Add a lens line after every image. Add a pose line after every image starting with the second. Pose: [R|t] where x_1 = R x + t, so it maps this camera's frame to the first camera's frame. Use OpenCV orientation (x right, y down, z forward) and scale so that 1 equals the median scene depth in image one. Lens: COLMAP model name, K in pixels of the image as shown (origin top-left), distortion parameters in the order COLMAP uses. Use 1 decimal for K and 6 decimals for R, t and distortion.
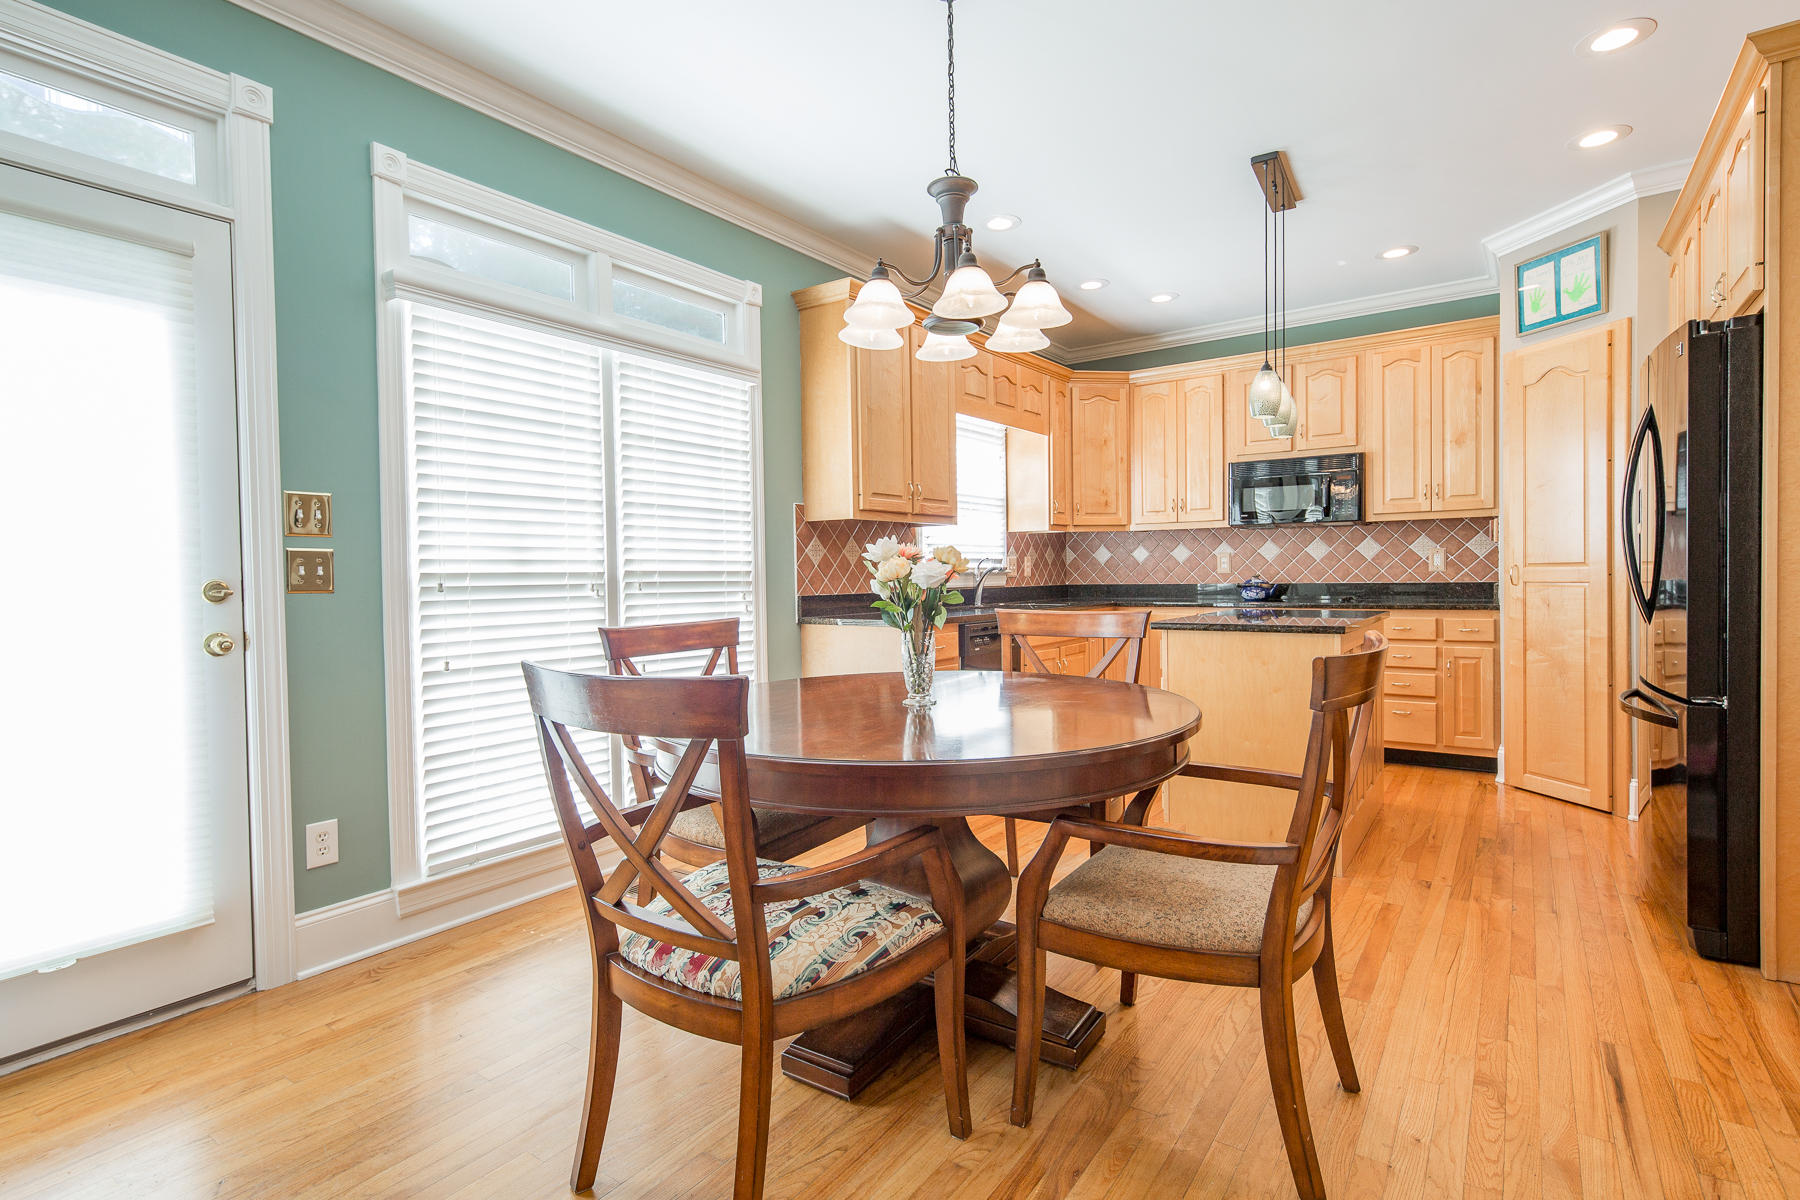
lens RADIAL K [[878.3, 0, 890.3], [0, 878.3, 595.0], [0, 0, 1]] dist [0.013103, -0.005373]
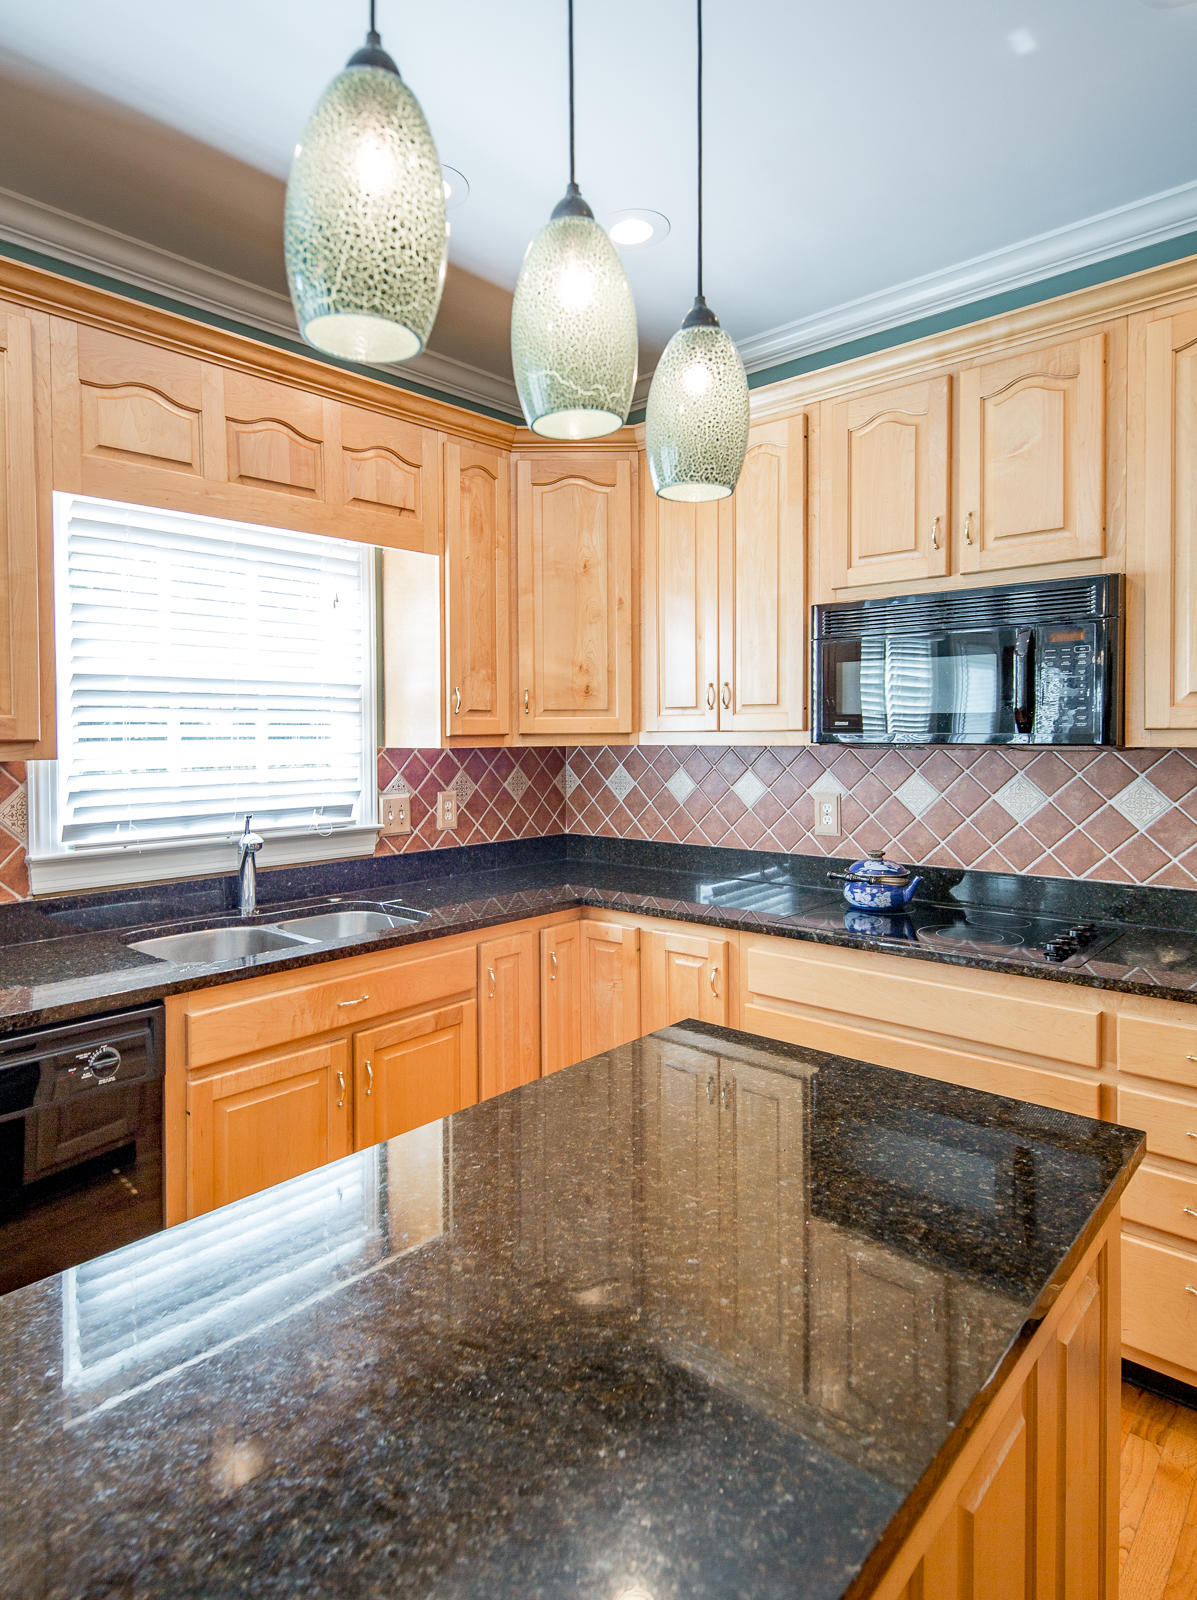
lens RADIAL K [[913.9, 0, 531.0], [0, 913.9, 759.4], [0, 0, 1]] dist [0.004036, -0.000177]
pose [[0.989687, 0.010781, -0.142841, 0.364537], [-0.010350, 0.999939, 0.003760, -0.083923], [0.142873, -0.002242, 0.989738, 0.603862]]
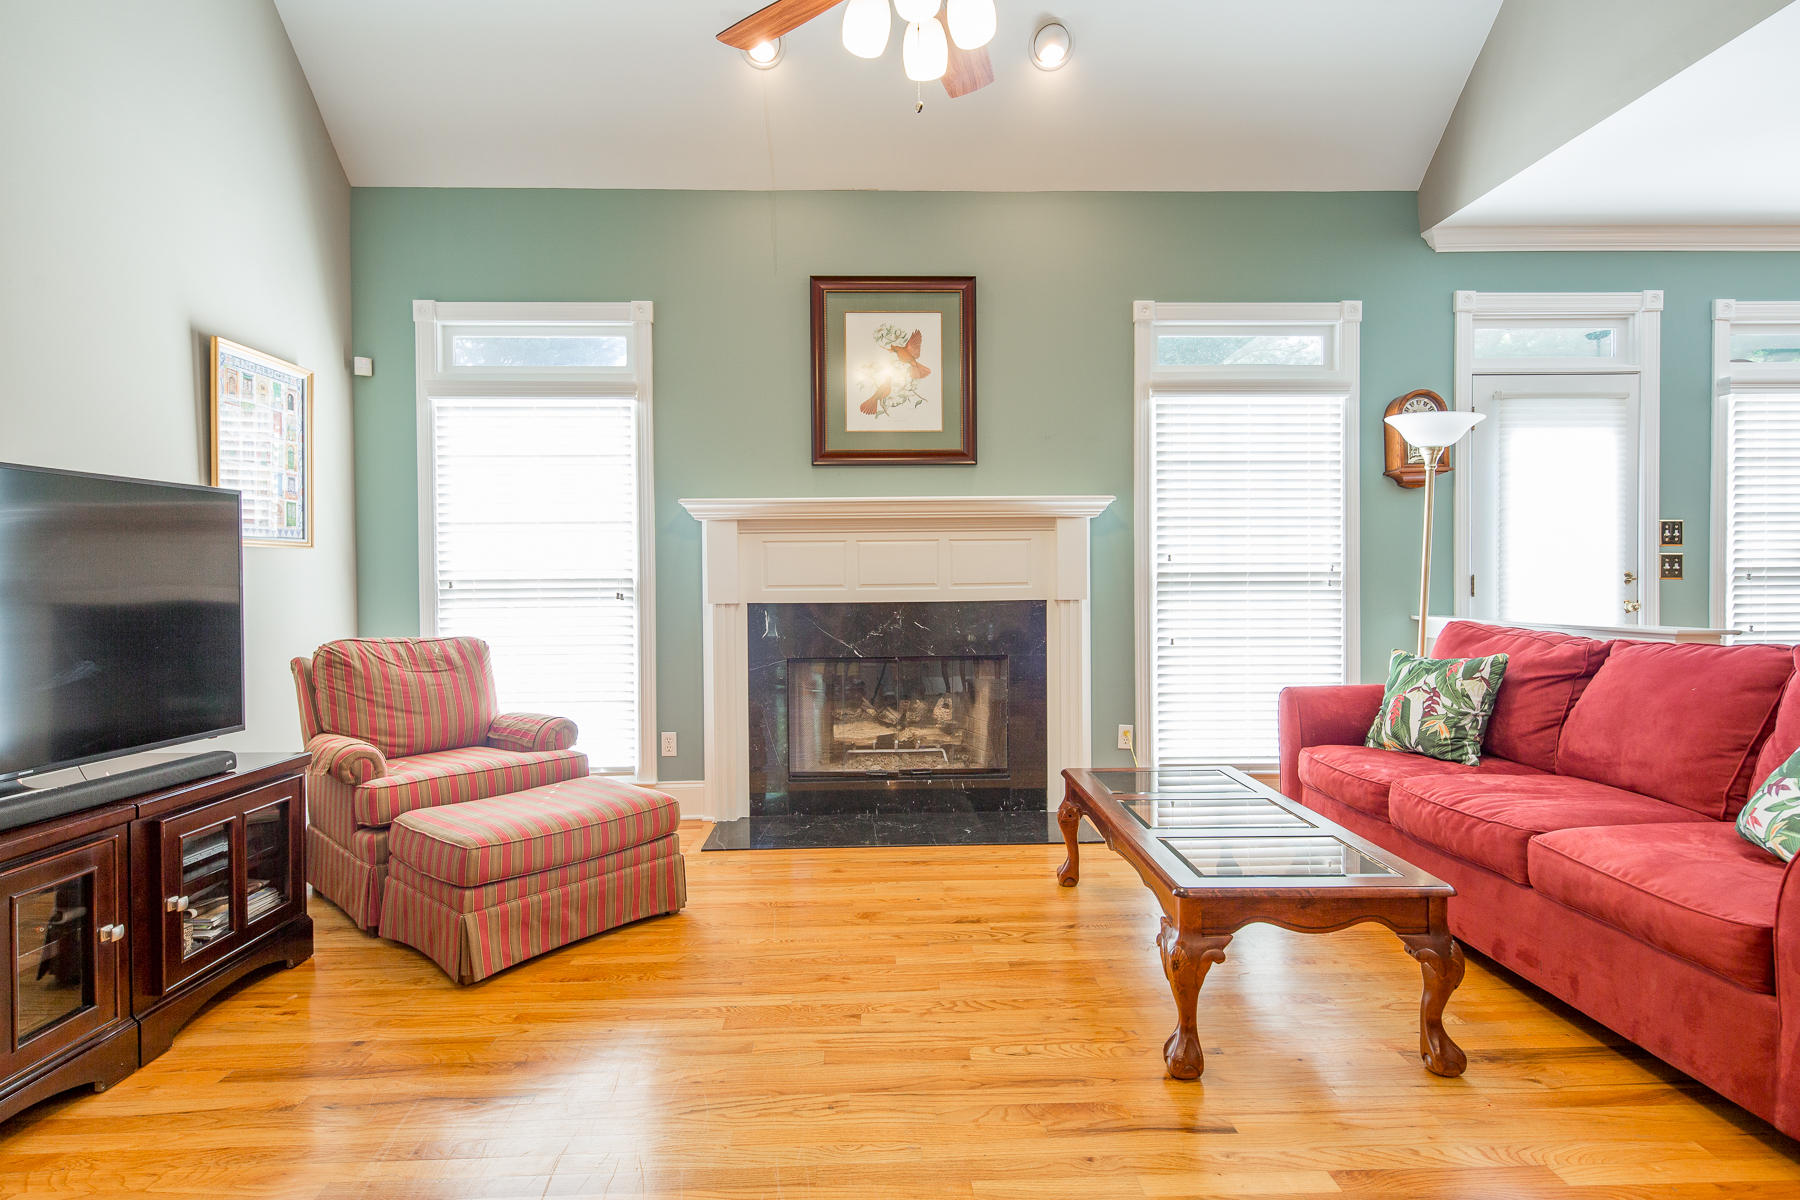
lens RADIAL K [[878.3, 0, 893.0], [0, 878.3, 592.2], [0, 0, 1]] dist [0.013103, -0.005373]
pose [[0.607438, 0.021598, -0.794073, -0.112641], [-0.018132, 0.999747, 0.013321, 0.014287], [0.794160, 0.006306, 0.607676, -0.647041]]
